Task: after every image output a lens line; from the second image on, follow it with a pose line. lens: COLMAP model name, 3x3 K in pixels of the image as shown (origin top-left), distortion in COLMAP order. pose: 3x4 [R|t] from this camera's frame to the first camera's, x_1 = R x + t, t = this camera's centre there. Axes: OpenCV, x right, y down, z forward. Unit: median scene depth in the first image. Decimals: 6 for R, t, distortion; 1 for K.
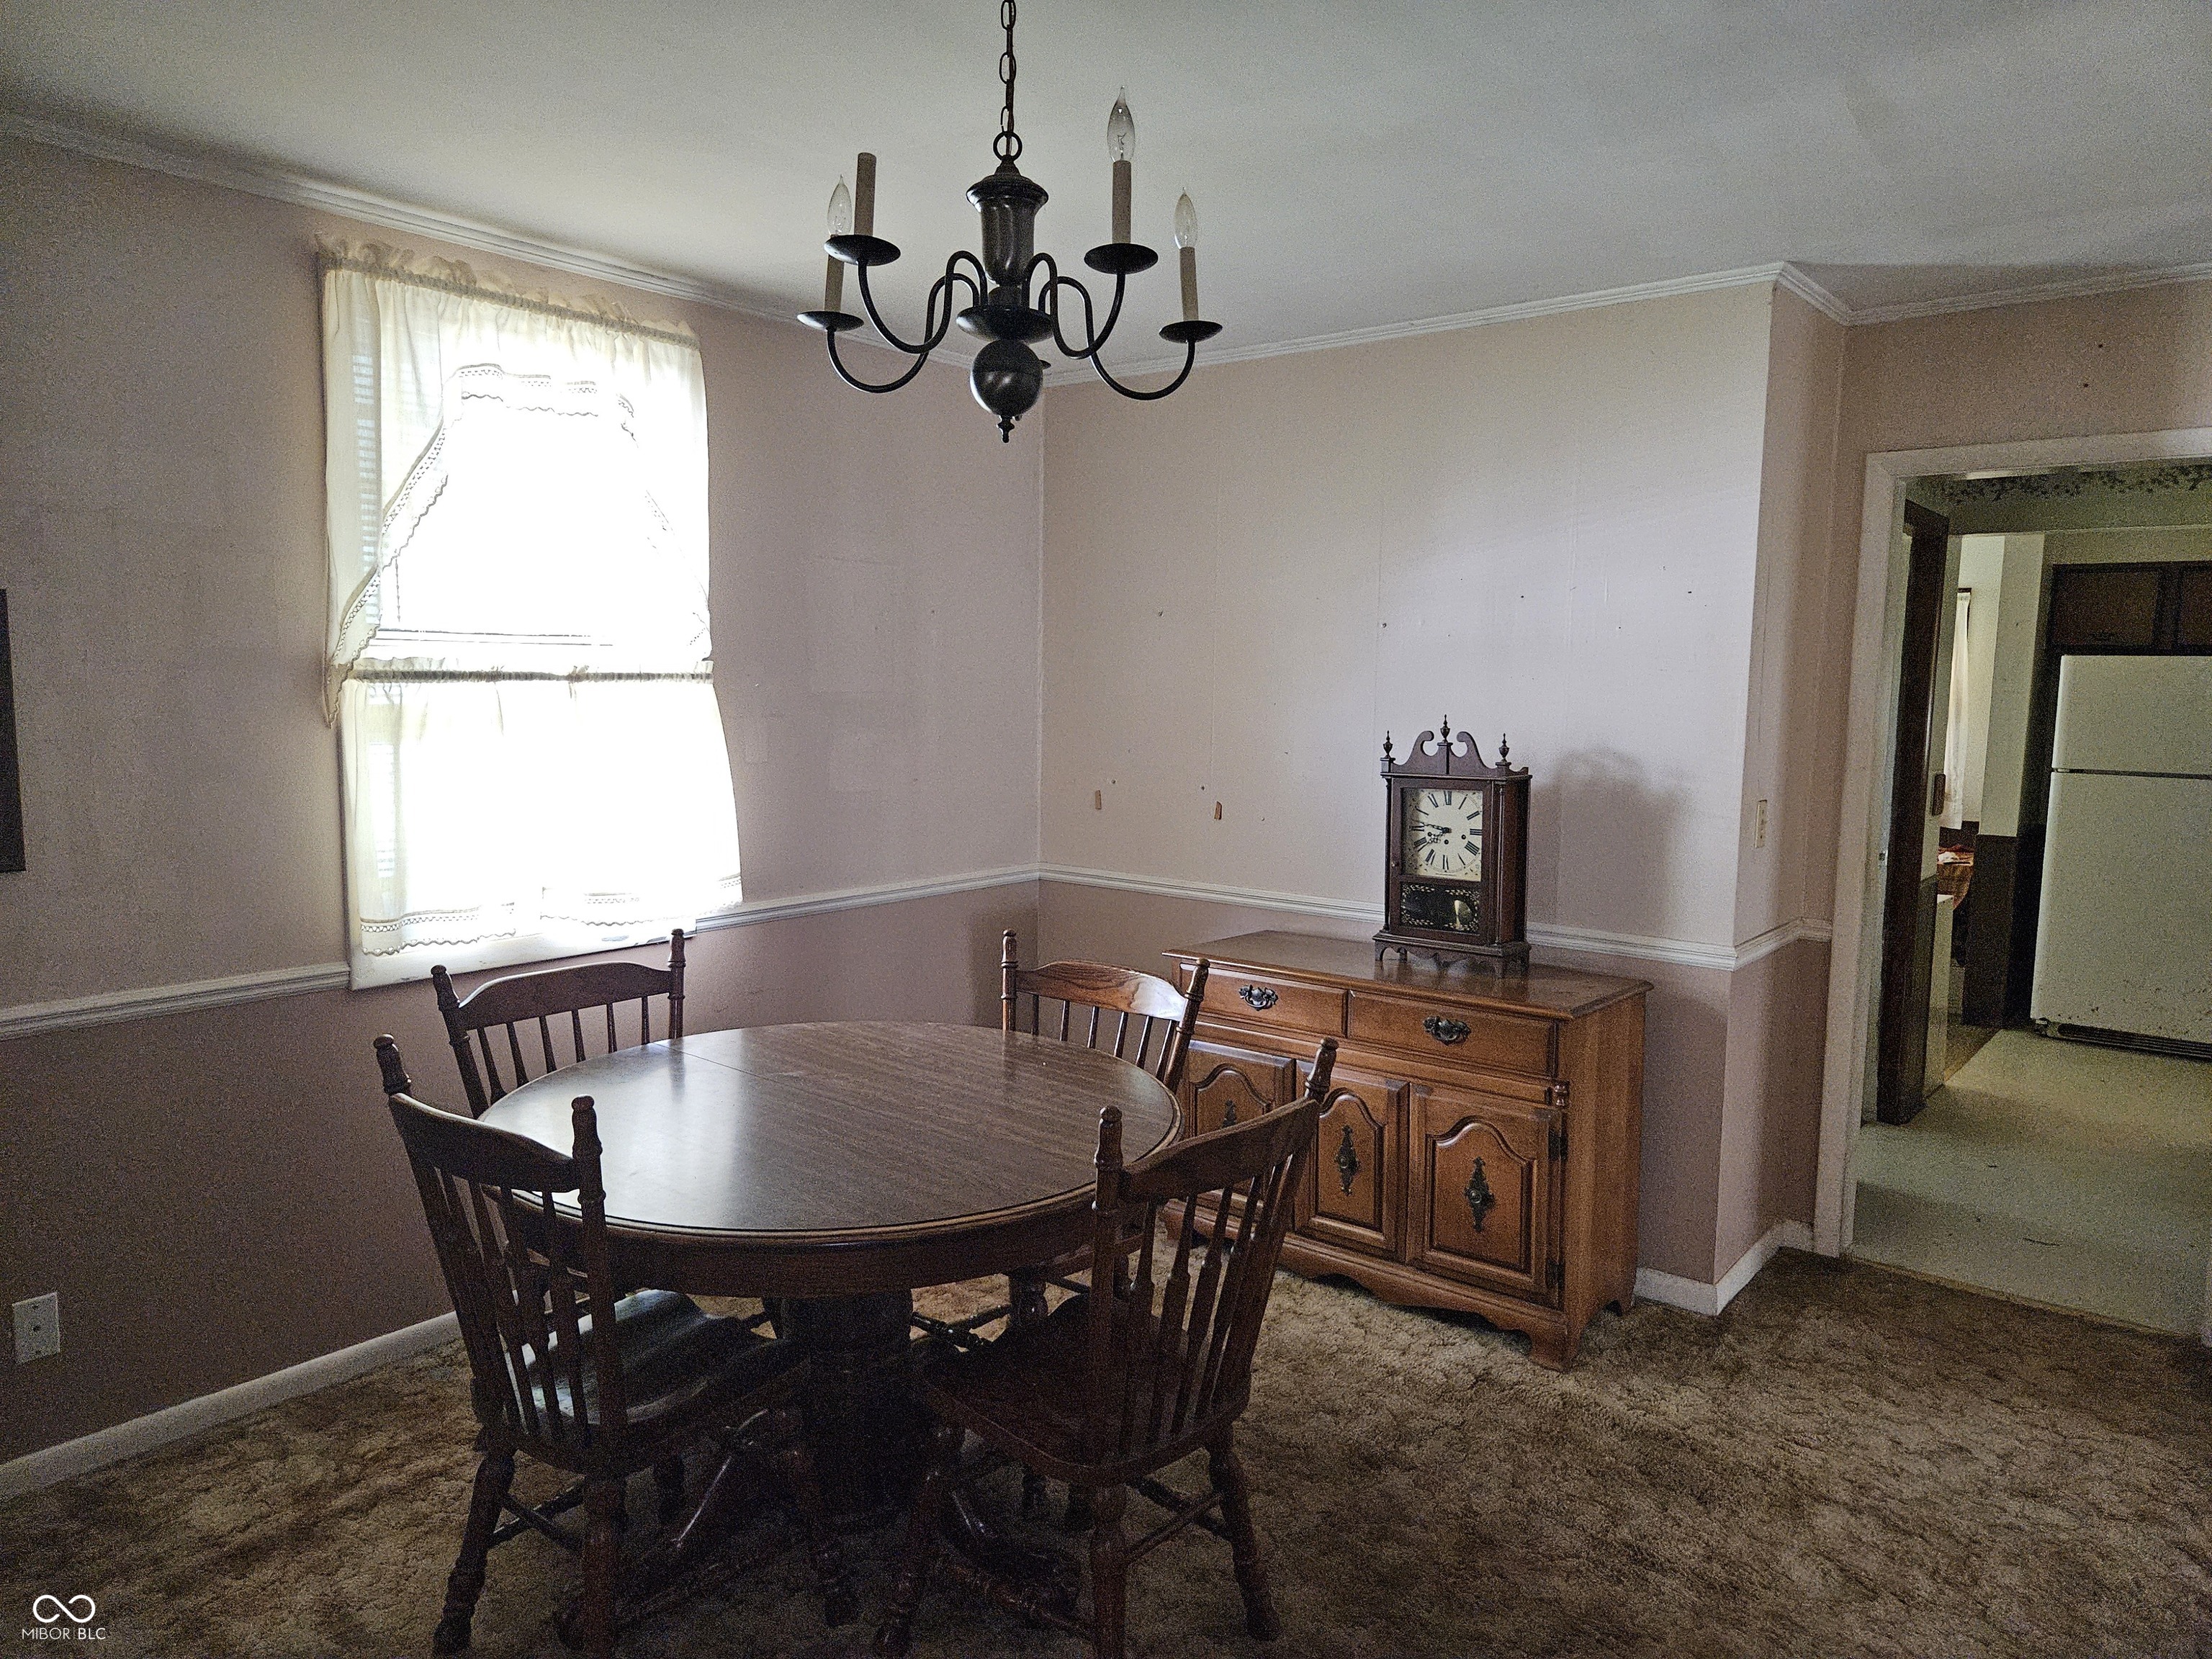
lens RADIAL K [[1488.6, 0, 1099.6], [0, 1488.6, 821.3], [0, 0, 1]] dist [0.061087, -0.045941]
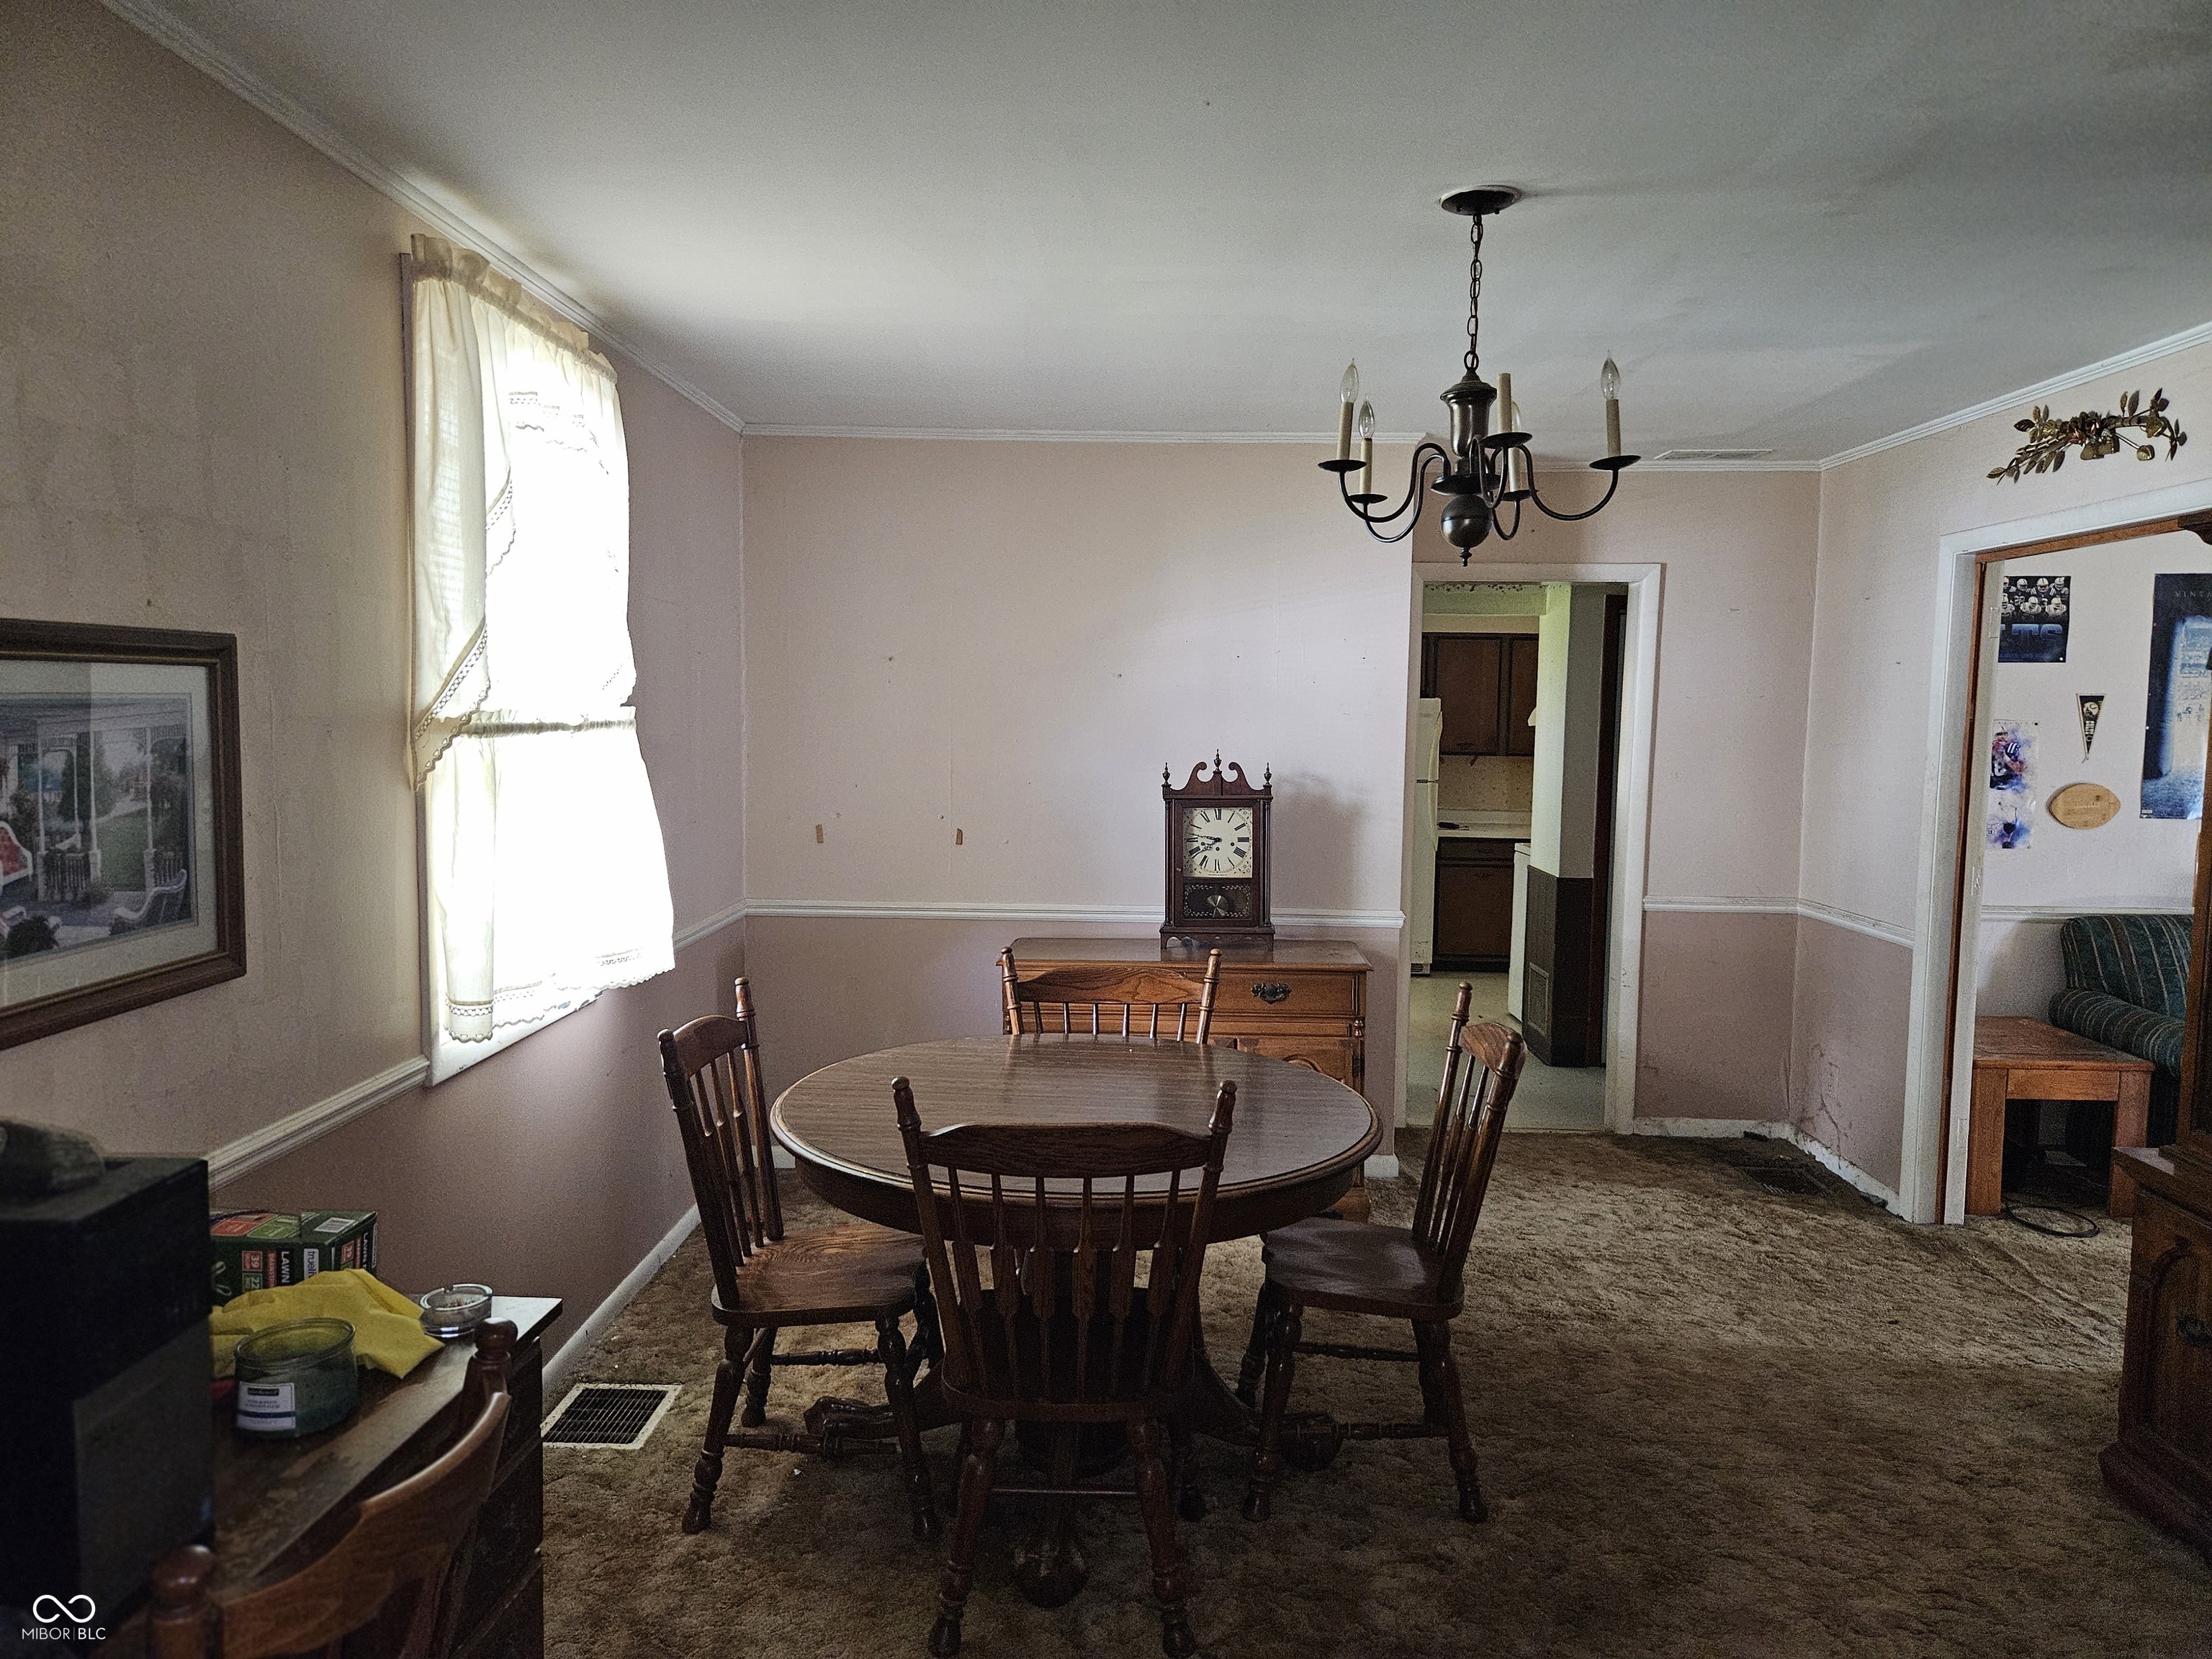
lens RADIAL K [[1488.6, 0, 1099.6], [0, 1488.6, 821.3], [0, 0, 1]] dist [0.061087, -0.045941]
pose [[0.799556, -0.047720, 0.598693, -0.617286], [0.056911, 0.998373, 0.003573, -0.020319], [-0.597889, 0.031216, 0.800971, 0.045474]]
